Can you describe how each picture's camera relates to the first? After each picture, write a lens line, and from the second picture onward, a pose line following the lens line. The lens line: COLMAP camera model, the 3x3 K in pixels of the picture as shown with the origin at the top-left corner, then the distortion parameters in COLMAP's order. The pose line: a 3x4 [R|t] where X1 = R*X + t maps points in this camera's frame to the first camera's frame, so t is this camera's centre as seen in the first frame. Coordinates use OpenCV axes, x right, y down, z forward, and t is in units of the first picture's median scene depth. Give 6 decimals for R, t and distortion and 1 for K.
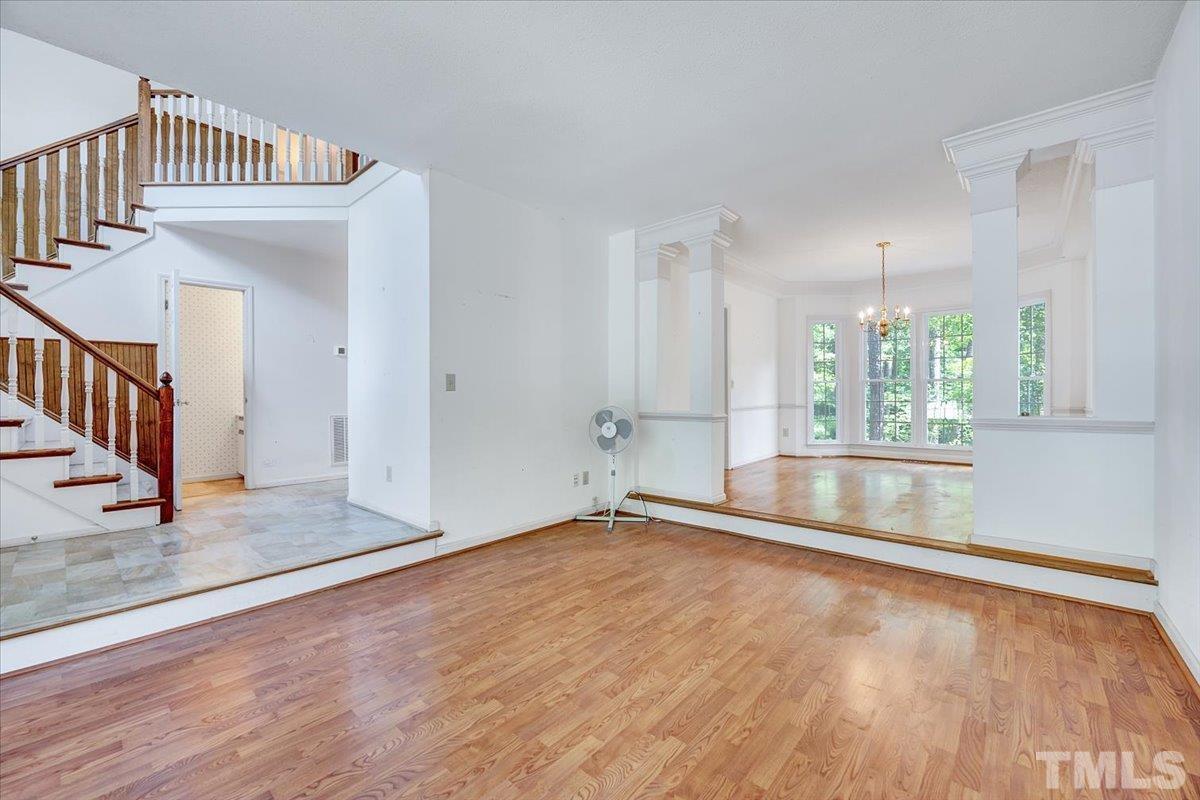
lens RADIAL K [[477.3, 0, 597.9], [0, 477.3, 398.8], [0, 0, 1]] dist [-0.015135, 0.000195]
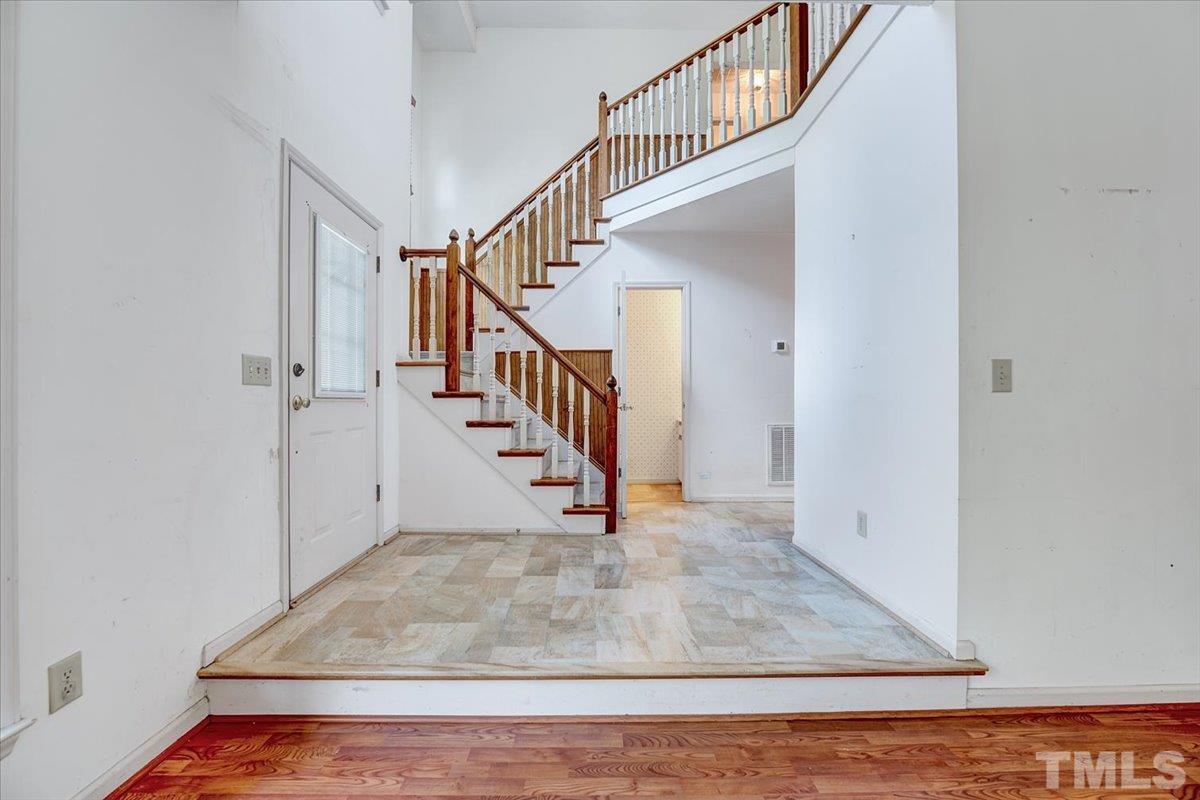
lens RADIAL K [[474.7, 0, 597.2], [0, 474.7, 398.4], [0, 0, 1]] dist [-0.011106, -0.000260]
pose [[0.669120, -0.000071, -0.743155, -0.220479], [-0.006665, 0.999959, -0.006097, -0.003985], [0.743125, 0.009032, 0.669092, 0.334002]]
